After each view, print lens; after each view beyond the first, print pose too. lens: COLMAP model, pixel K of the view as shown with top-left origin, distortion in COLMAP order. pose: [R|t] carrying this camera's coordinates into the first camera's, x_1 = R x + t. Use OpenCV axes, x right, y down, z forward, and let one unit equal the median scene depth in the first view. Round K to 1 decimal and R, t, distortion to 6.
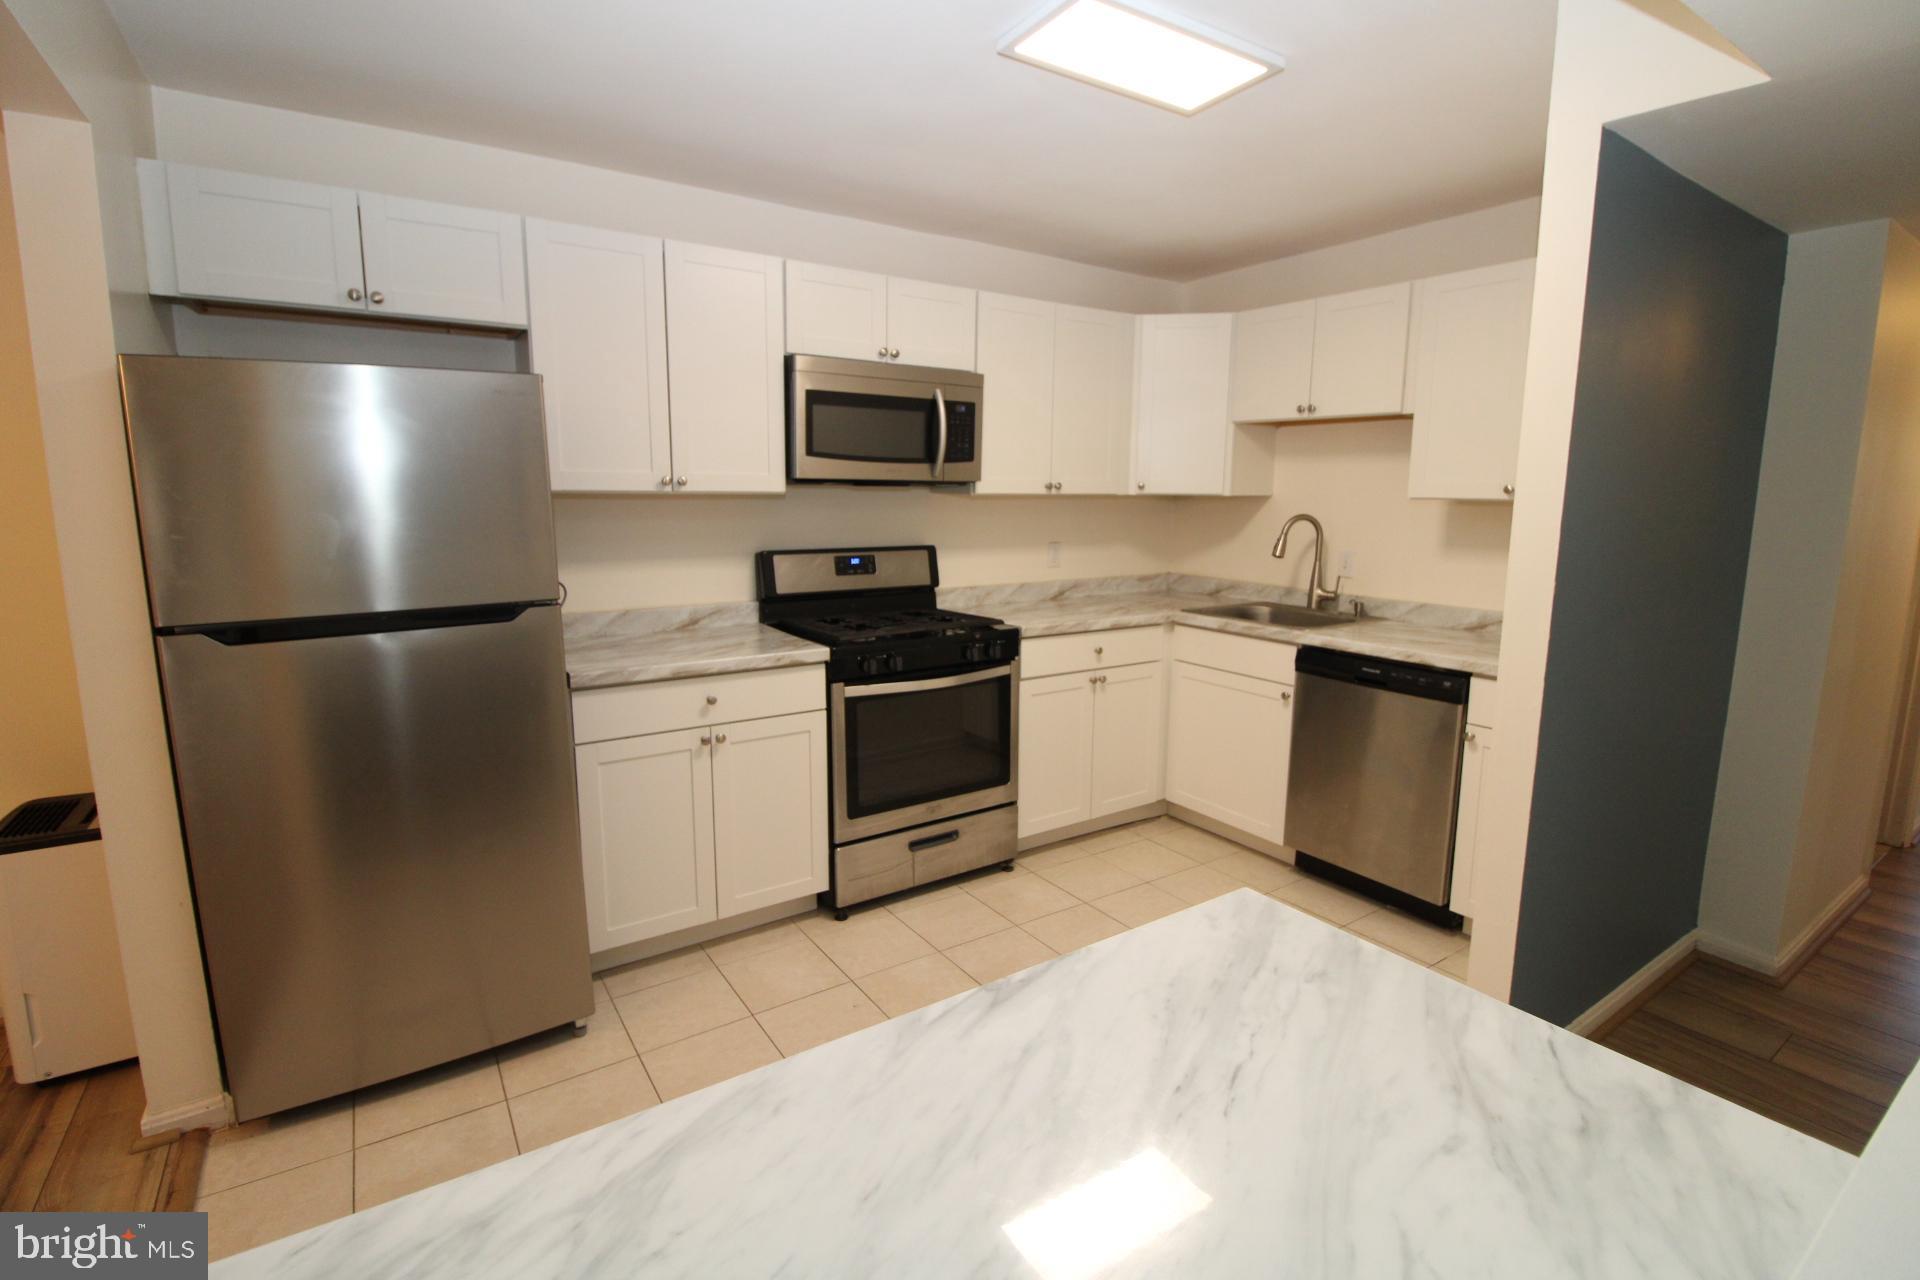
lens RADIAL K [[888.2, 0, 976.8], [0, 888.2, 621.8], [0, 0, 1]] dist [0.002273, -0.014705]
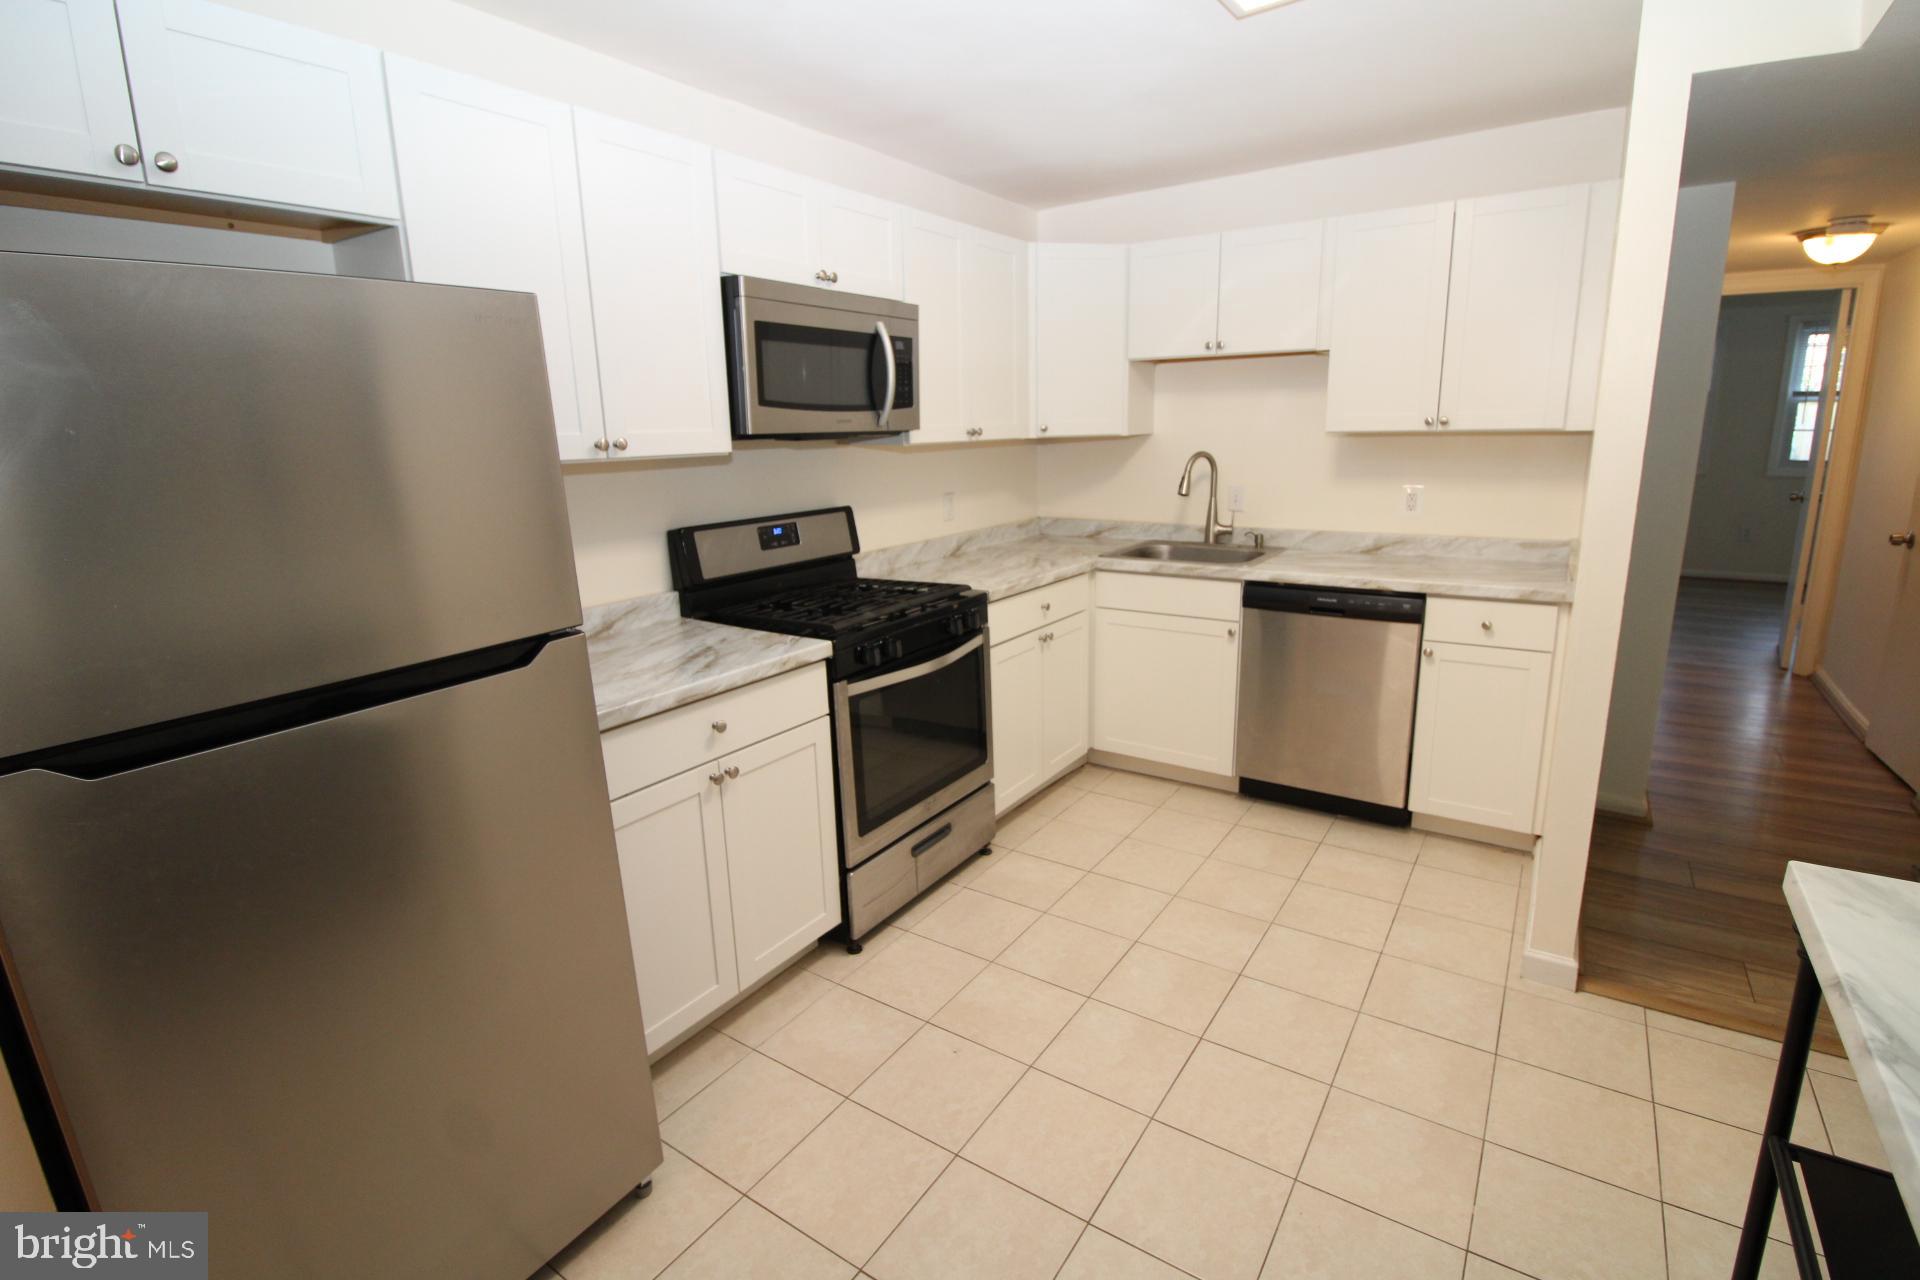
lens RADIAL K [[888.2, 0, 976.8], [0, 888.2, 621.8], [0, 0, 1]] dist [0.002273, -0.014705]
pose [[0.927903, -0.110944, 0.355931, -0.286392], [0.087103, 0.992787, 0.082379, -0.038174], [-0.362503, -0.045437, 0.930874, 0.158678]]
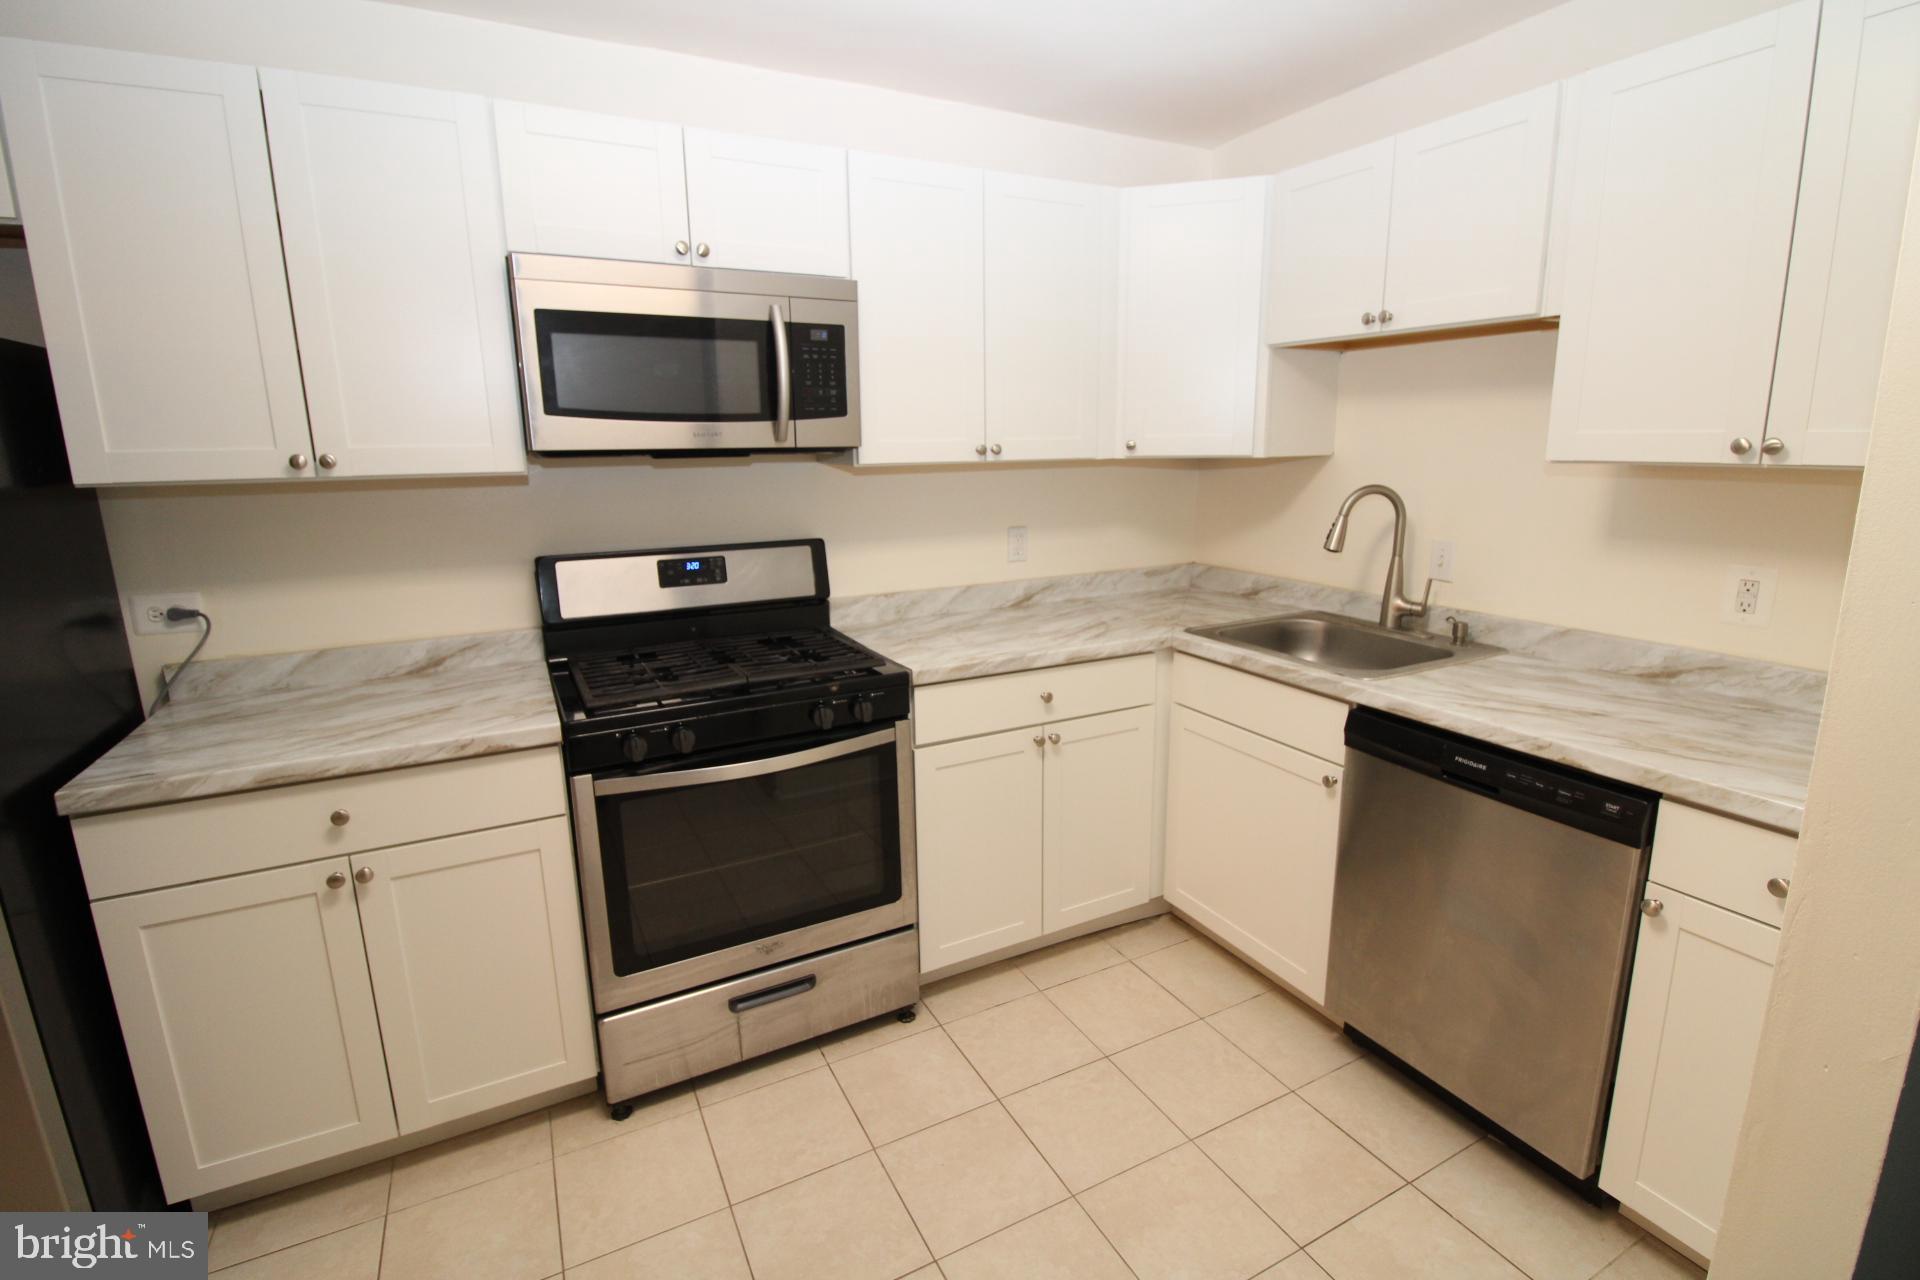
lens RADIAL K [[888.2, 0, 976.8], [0, 888.2, 621.8], [0, 0, 1]] dist [0.002273, -0.014705]
pose [[0.993525, 0.001438, -0.113601, 0.171482], [0.004487, 0.998643, 0.051881, -0.063033], [0.113522, -0.052055, 0.992171, 0.355556]]
